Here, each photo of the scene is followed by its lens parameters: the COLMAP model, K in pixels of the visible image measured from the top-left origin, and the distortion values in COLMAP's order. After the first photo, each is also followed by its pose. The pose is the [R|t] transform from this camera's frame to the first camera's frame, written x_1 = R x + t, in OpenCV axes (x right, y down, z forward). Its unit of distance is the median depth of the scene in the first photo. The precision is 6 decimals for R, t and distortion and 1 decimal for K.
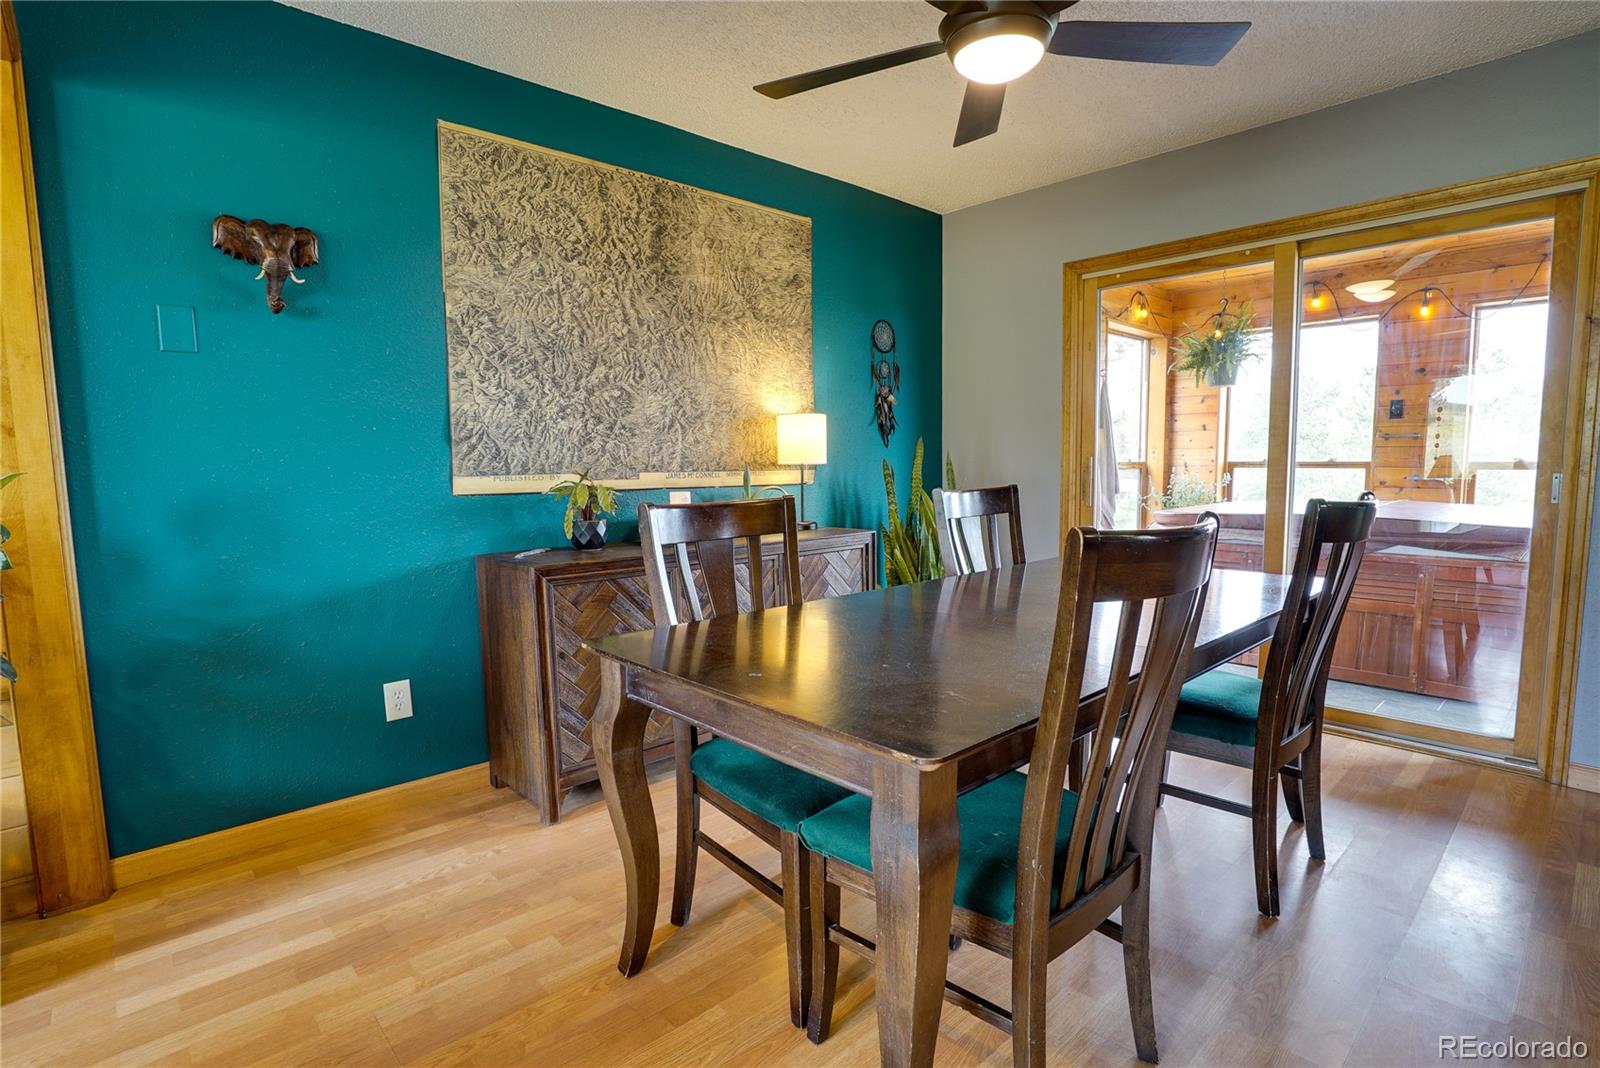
lens RADIAL K [[768.7, 0, 802.6], [0, 768.7, 543.7], [0, 0, 1]] dist [-0.062182, 0.028573]
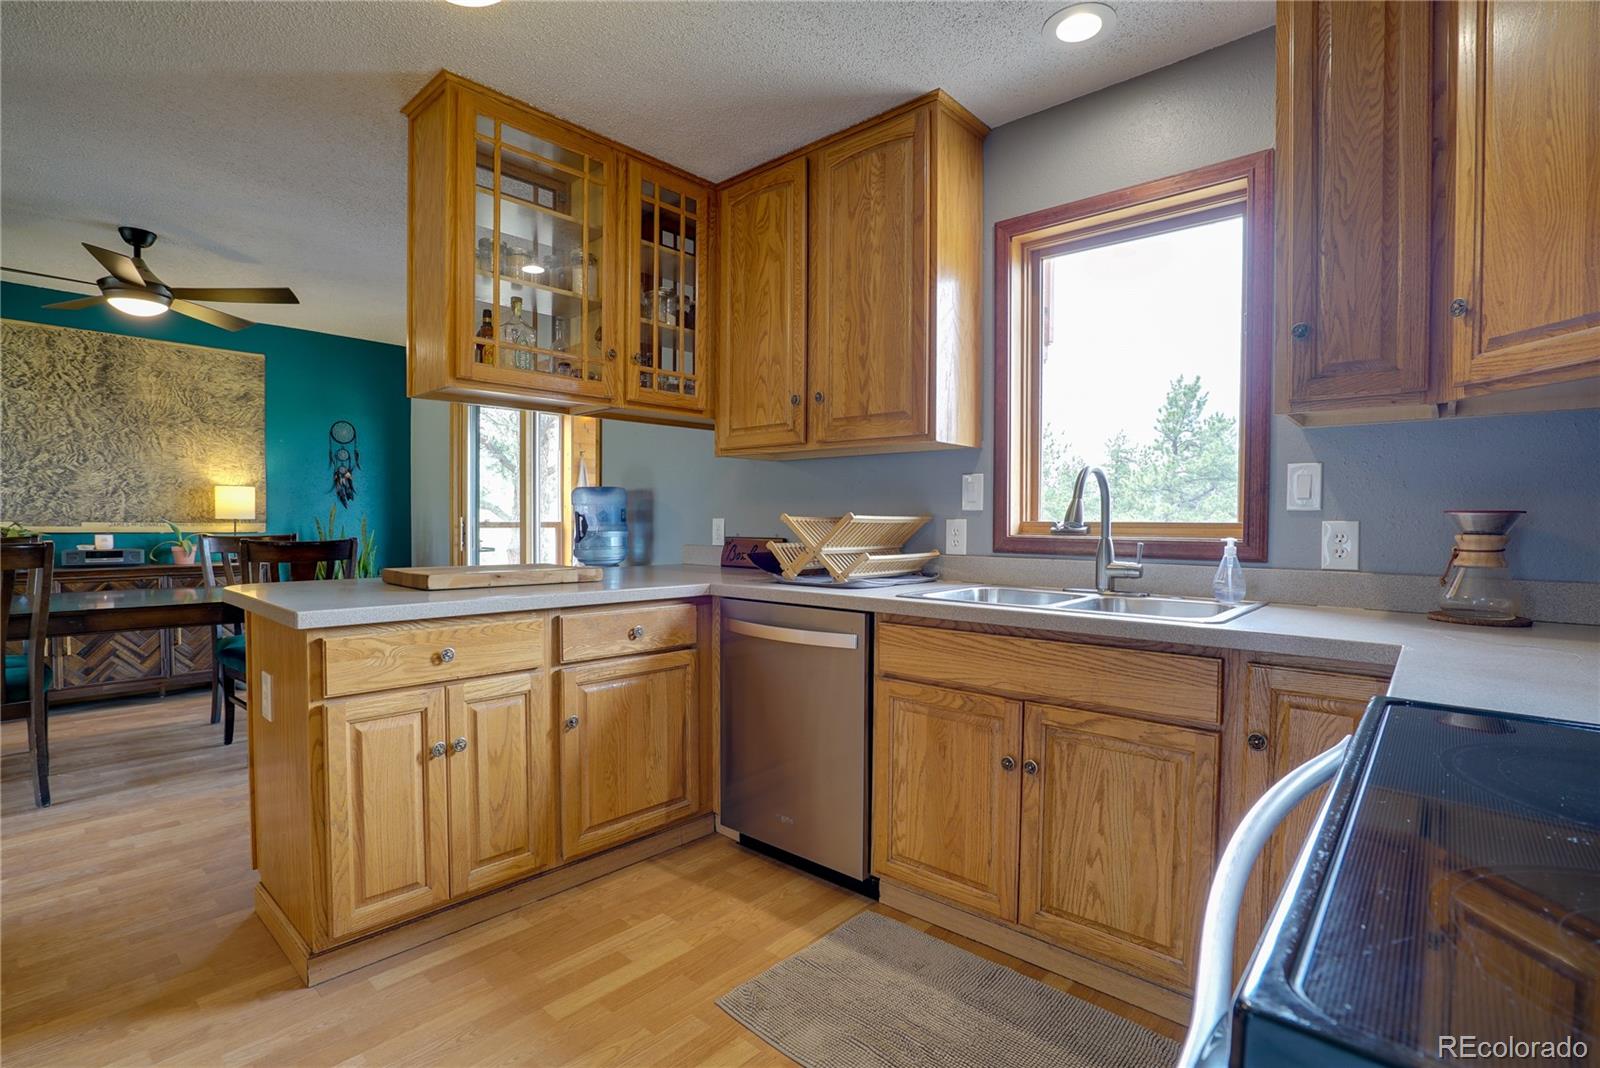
lens RADIAL K [[768.7, 0, 802.6], [0, 768.7, 543.7], [0, 0, 1]] dist [-0.062182, 0.028573]
pose [[0.994560, 0.019452, 0.102330, 1.076650], [-0.011755, 0.997093, -0.075282, 0.045550], [-0.103496, 0.073670, 0.991898, -0.626164]]
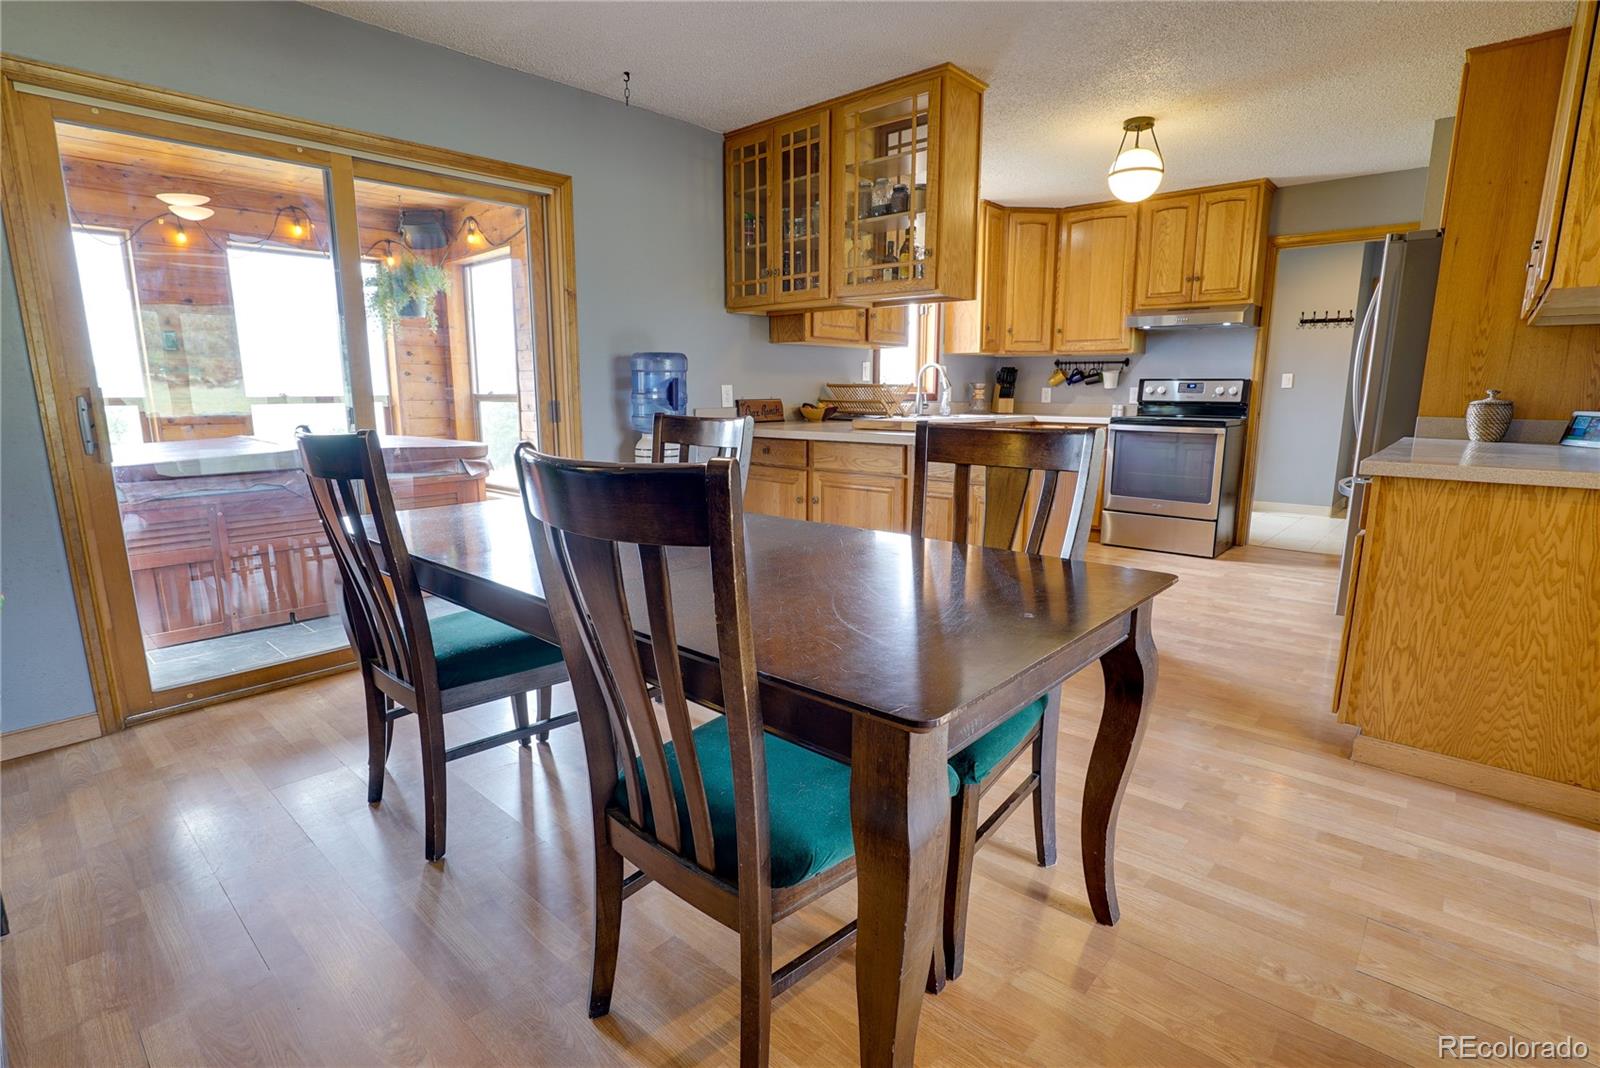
lens RADIAL K [[768.7, 0, 802.6], [0, 768.7, 543.7], [0, 0, 1]] dist [-0.062182, 0.028573]
pose [[-0.104306, -0.182730, 0.977614, -0.341694], [0.107352, 0.975165, 0.193726, -0.049705], [-0.988734, 0.125156, -0.082099, 0.510920]]
